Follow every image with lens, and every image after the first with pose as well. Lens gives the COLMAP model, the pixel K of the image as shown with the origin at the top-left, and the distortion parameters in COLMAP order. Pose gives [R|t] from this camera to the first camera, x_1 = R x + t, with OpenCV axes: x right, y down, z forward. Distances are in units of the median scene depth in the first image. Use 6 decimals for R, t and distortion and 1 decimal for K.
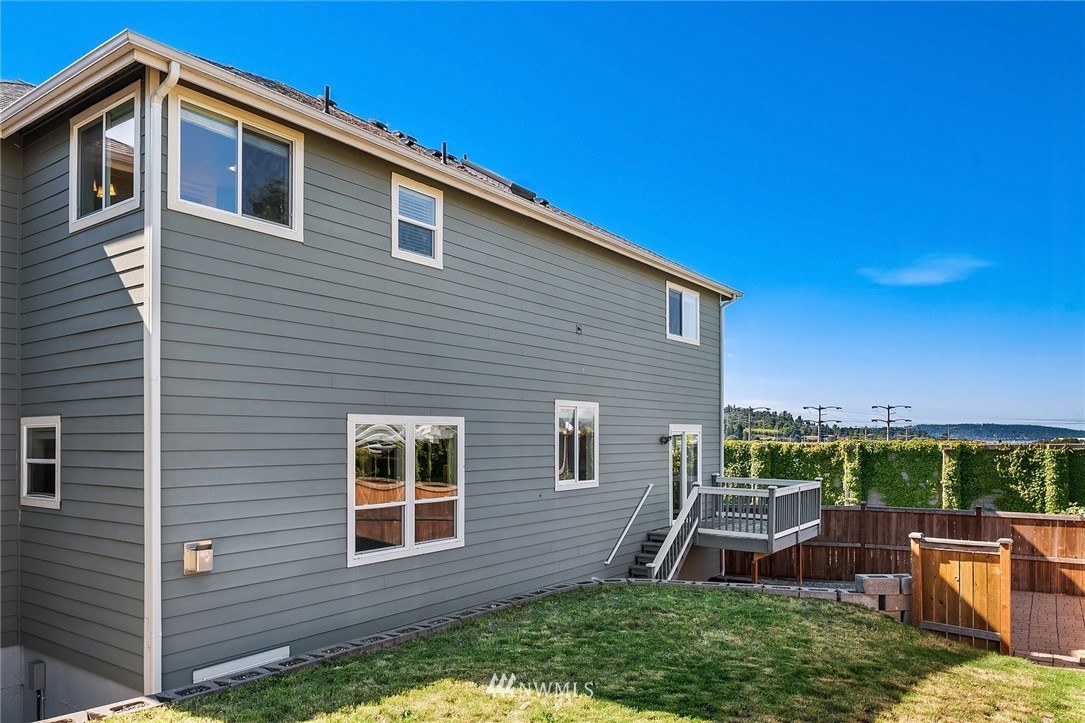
lens RADIAL K [[741.1, 0, 548.6], [0, 741.1, 418.7], [0, 0, 1]] dist [-0.008827, -0.004601]
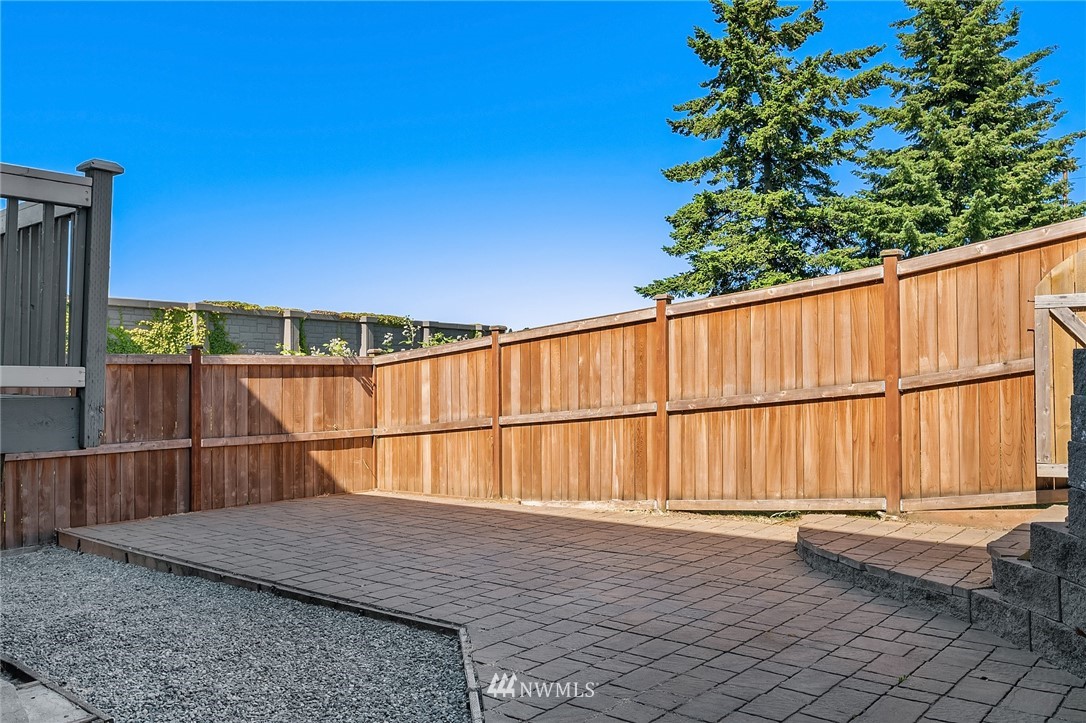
lens RADIAL K [[899.4, 0, 543.8], [0, 899.4, 361.2], [0, 0, 1]] dist [-0.008013, 0.002387]
pose [[0.123639, 0.016525, 0.992190, 0.028482], [-0.018889, 0.999719, -0.014296, 0.123064], [-0.992147, -0.016974, 0.123917, 0.646773]]
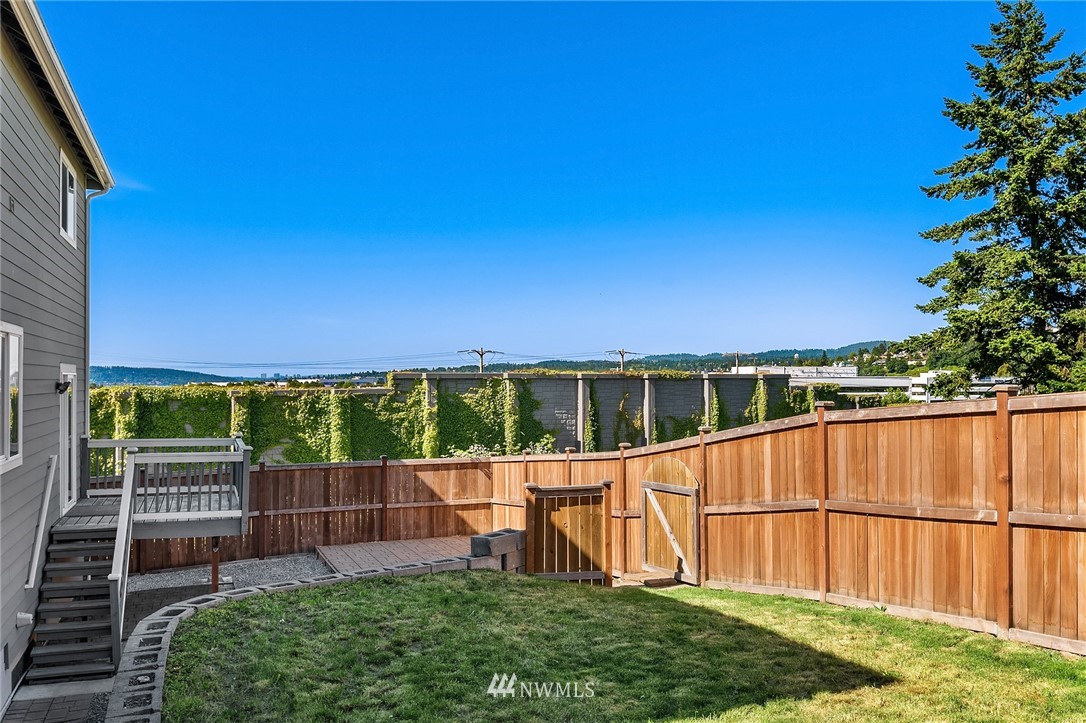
lens RADIAL K [[899.4, 0, 548.6], [0, 899.4, 361.9], [0, 0, 1]] dist [-0.008013, 0.002387]
pose [[0.556788, 0.016150, 0.830498, -0.235478], [-0.018225, 0.999808, -0.007224, 0.003458], [-0.830455, -0.011113, 0.556975, 0.174050]]
